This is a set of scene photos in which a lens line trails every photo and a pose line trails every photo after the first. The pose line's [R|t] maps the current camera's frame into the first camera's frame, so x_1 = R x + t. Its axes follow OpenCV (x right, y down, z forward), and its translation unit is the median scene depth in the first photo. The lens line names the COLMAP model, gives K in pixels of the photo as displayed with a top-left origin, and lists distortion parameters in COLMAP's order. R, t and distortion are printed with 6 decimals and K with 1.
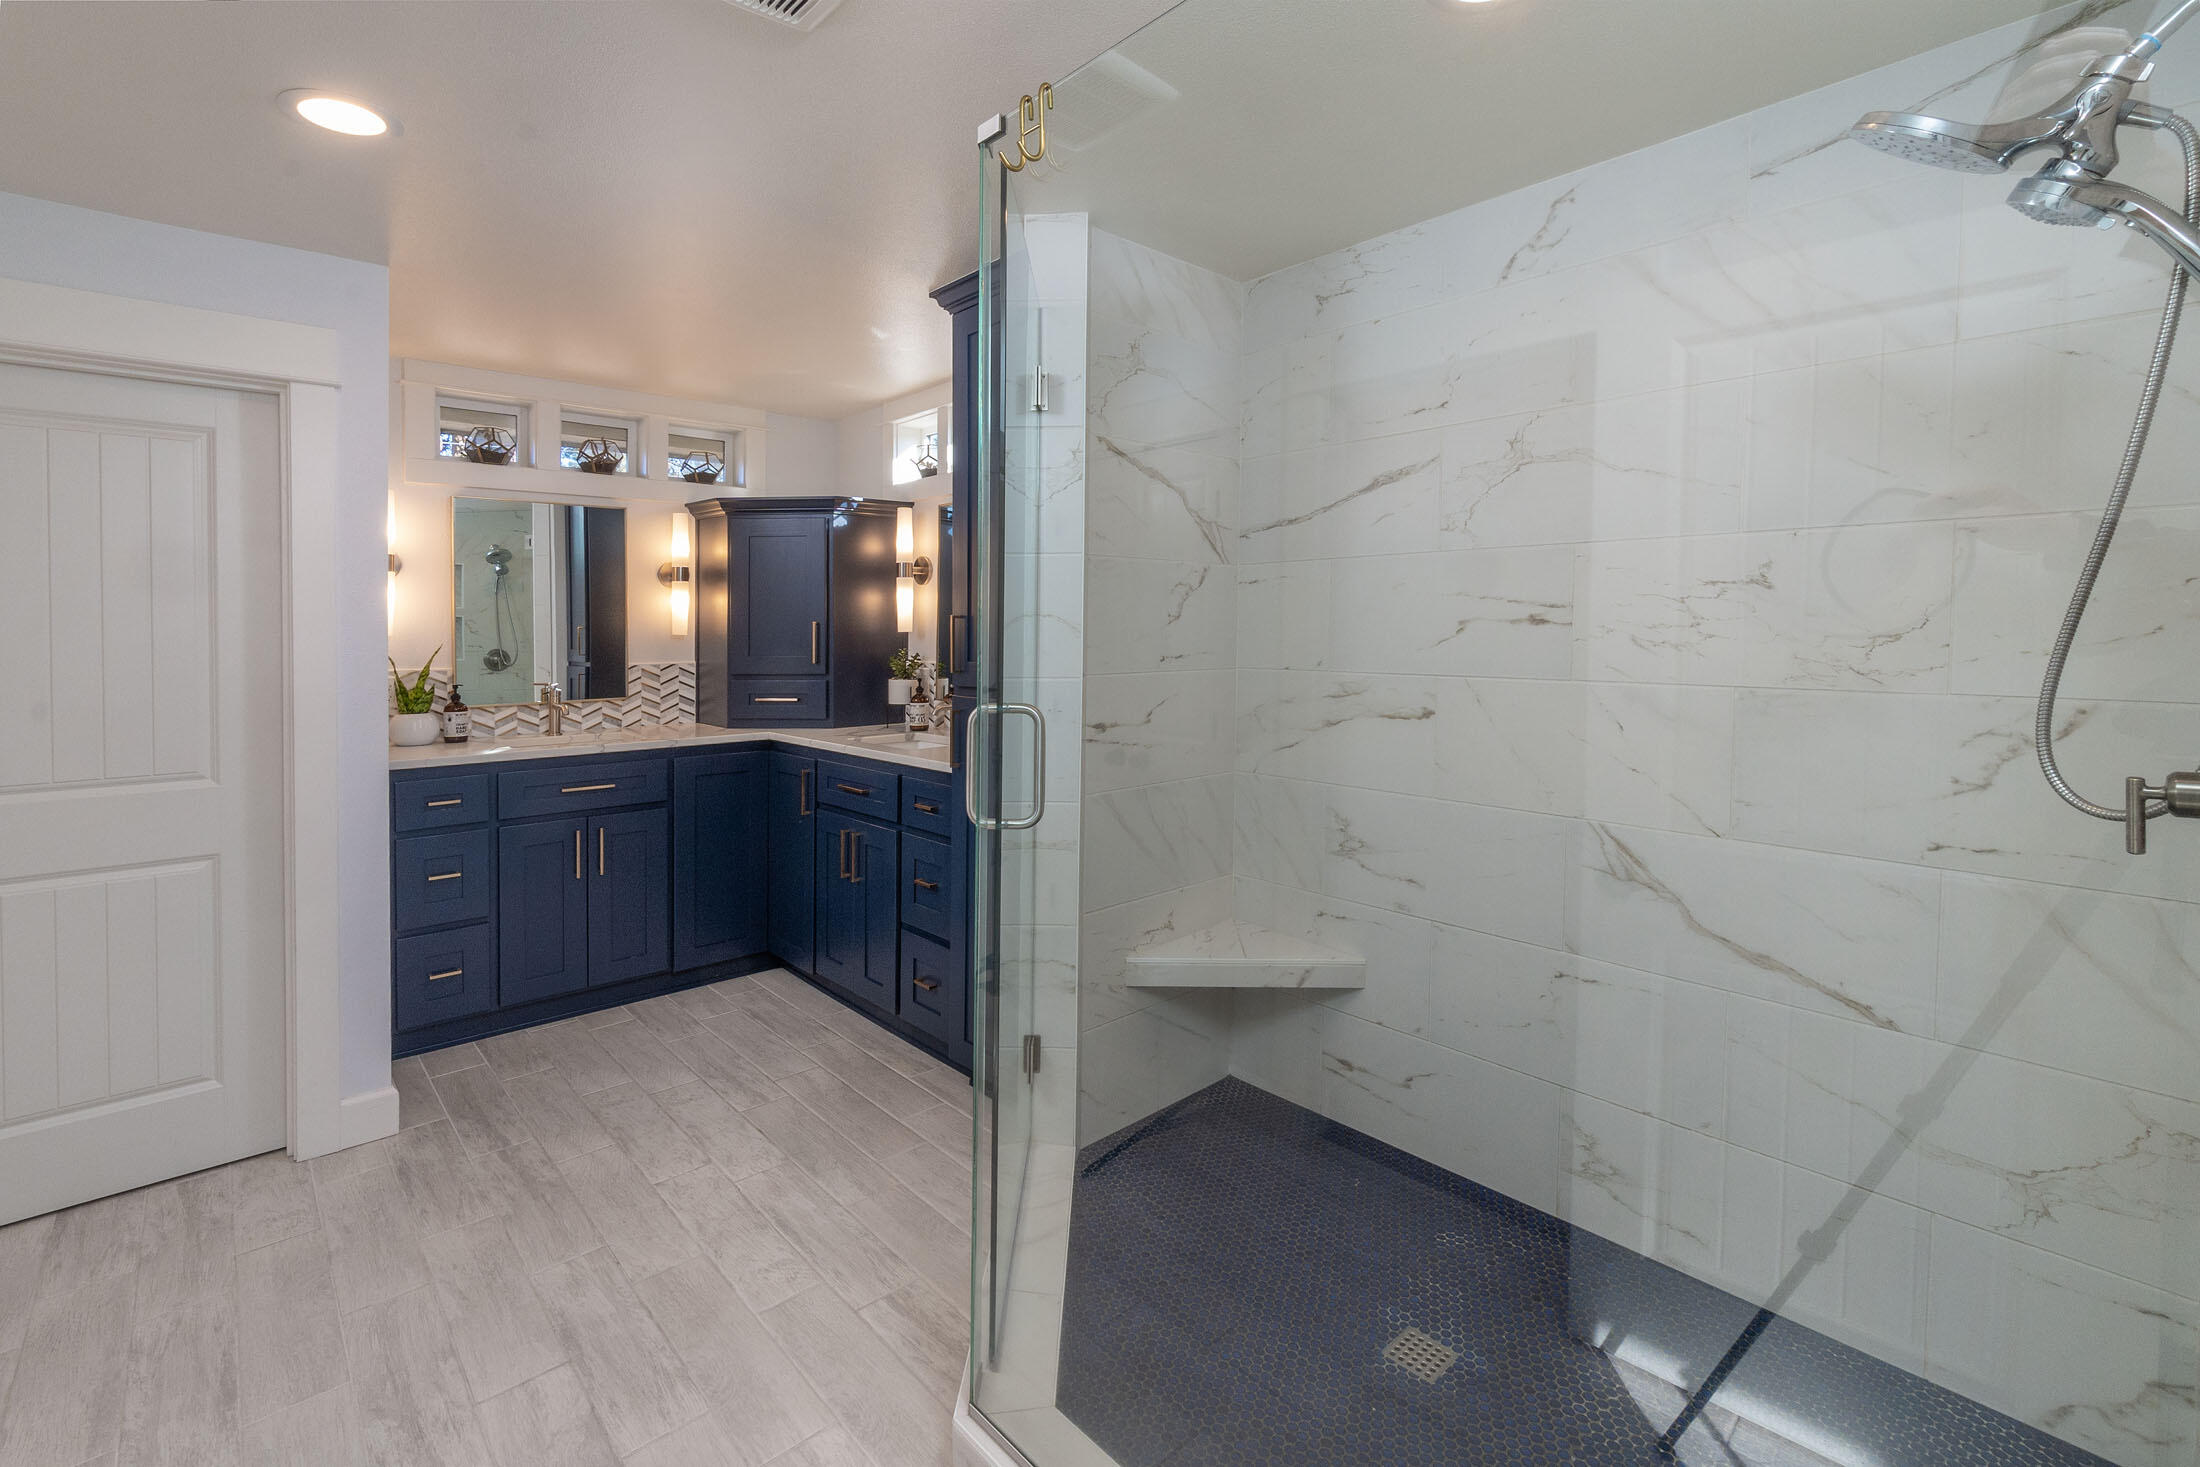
lens RADIAL K [[962.3, 0, 1097.7], [0, 962.3, 641.5], [0, 0, 1]] dist [-0.011653, 0.004051]
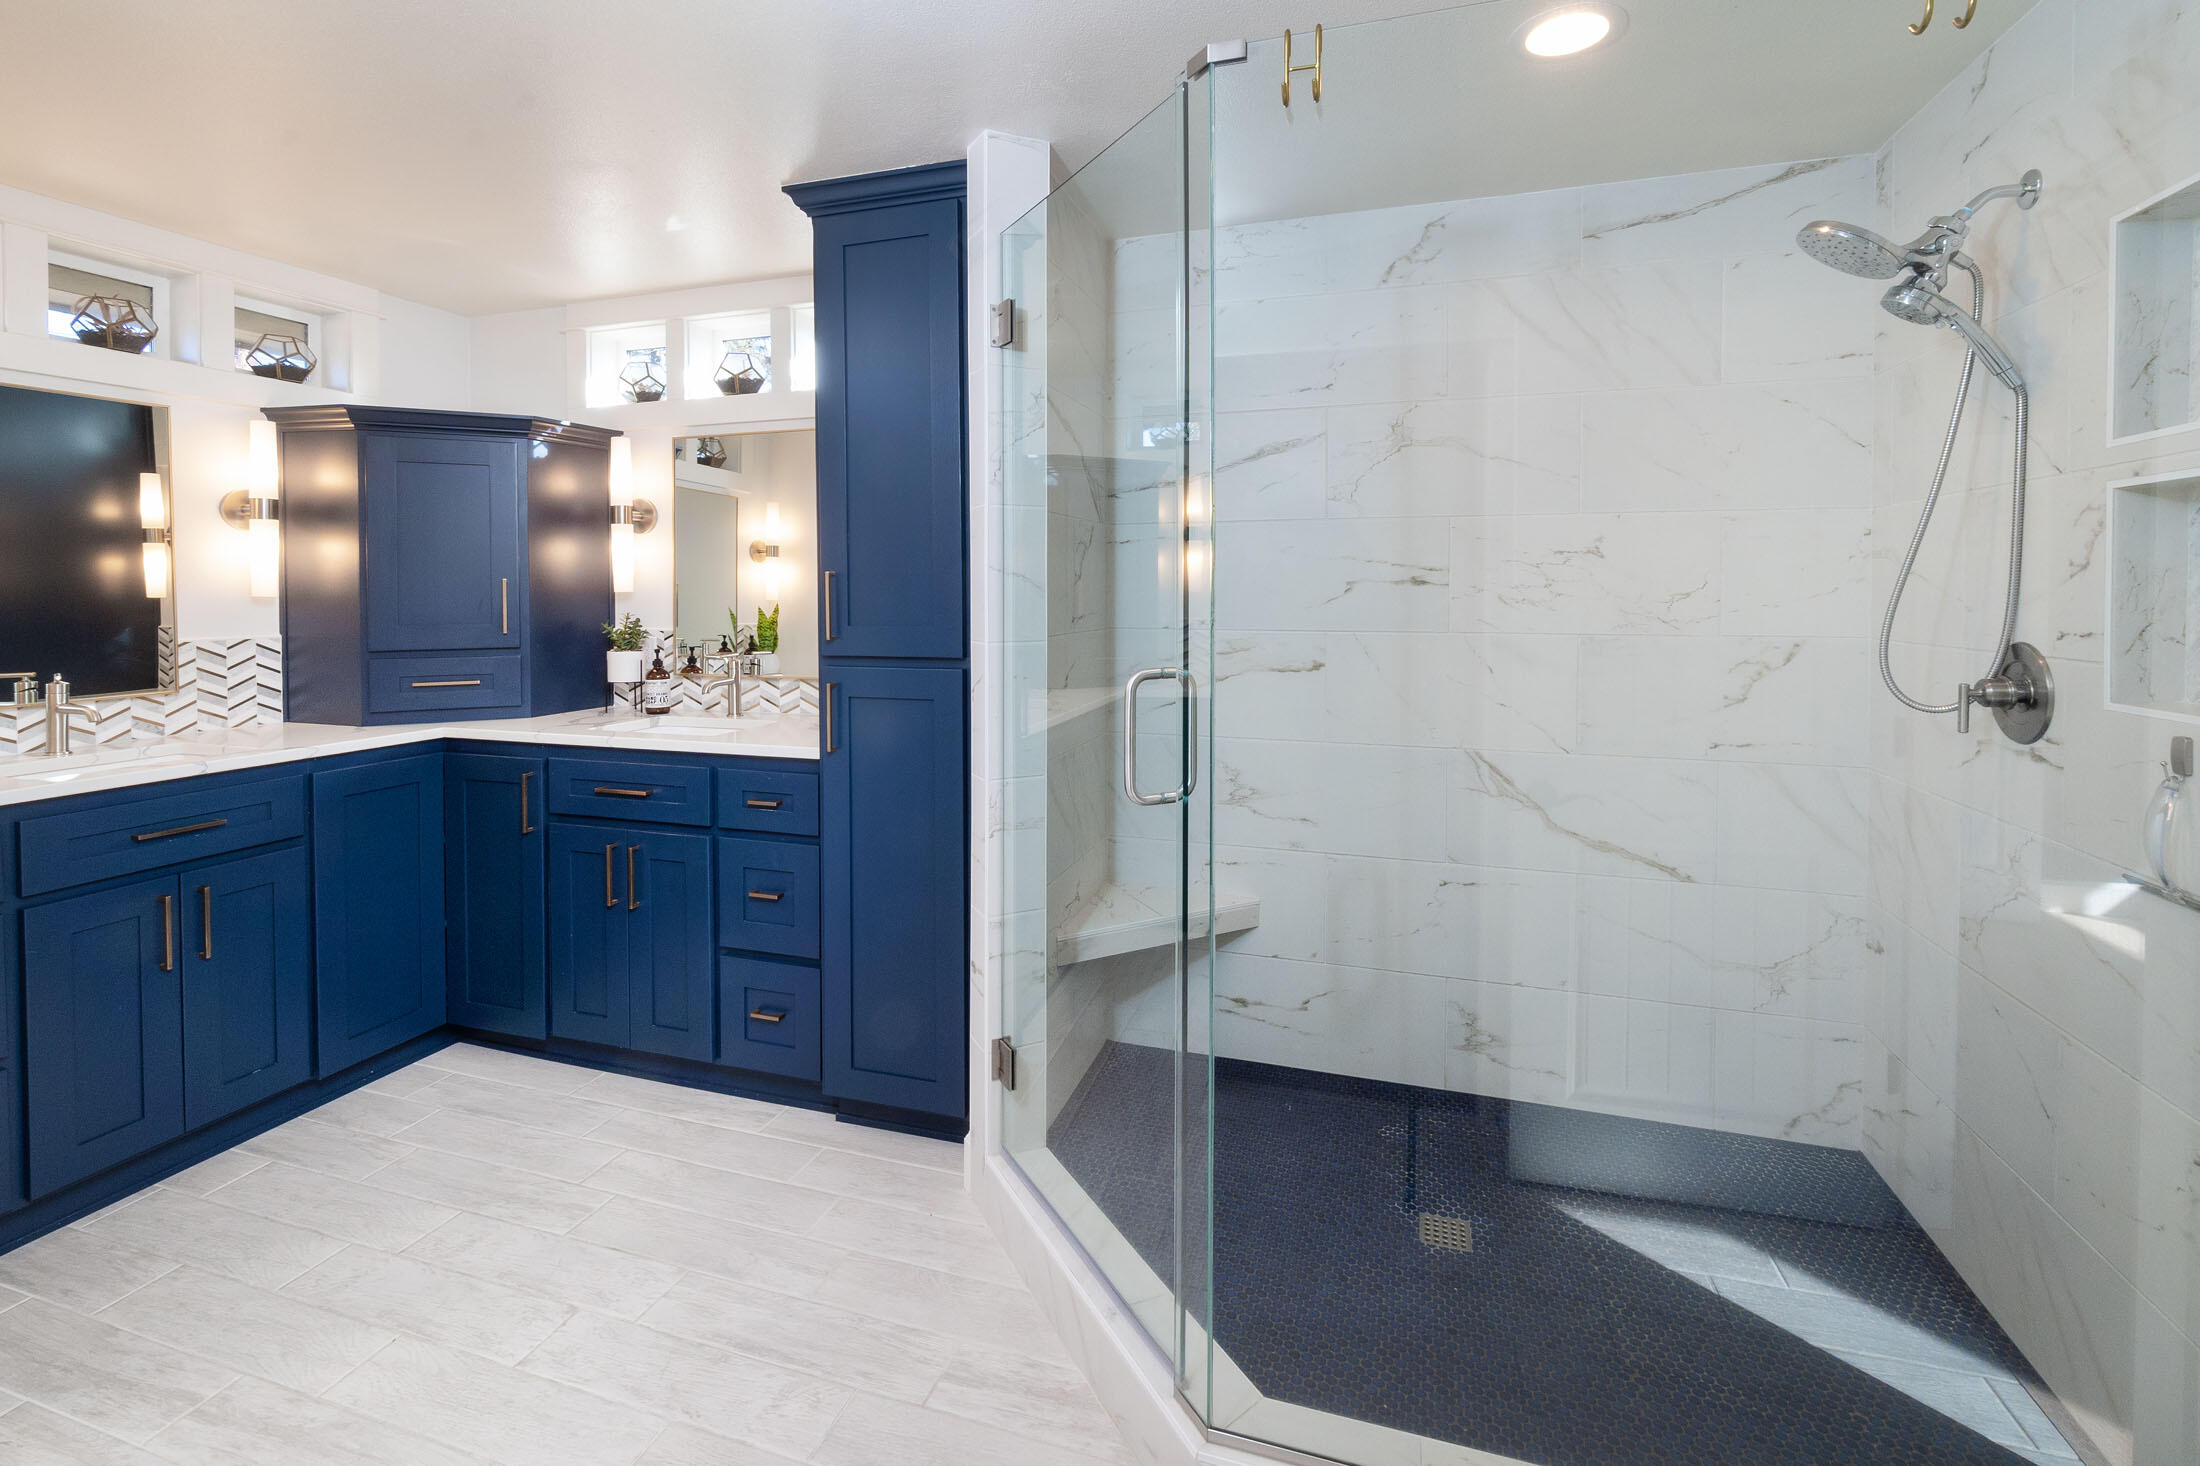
lens RADIAL K [[983.6, 0, 1098.7], [0, 983.6, 601.3], [0, 0, 1]] dist [-0.013201, 0.003701]
pose [[0.868112, -0.004059, 0.496352, -0.320184], [0.005267, 0.999986, -0.001034, 0.000730], [-0.496341, 0.003512, 0.868121, 0.109789]]
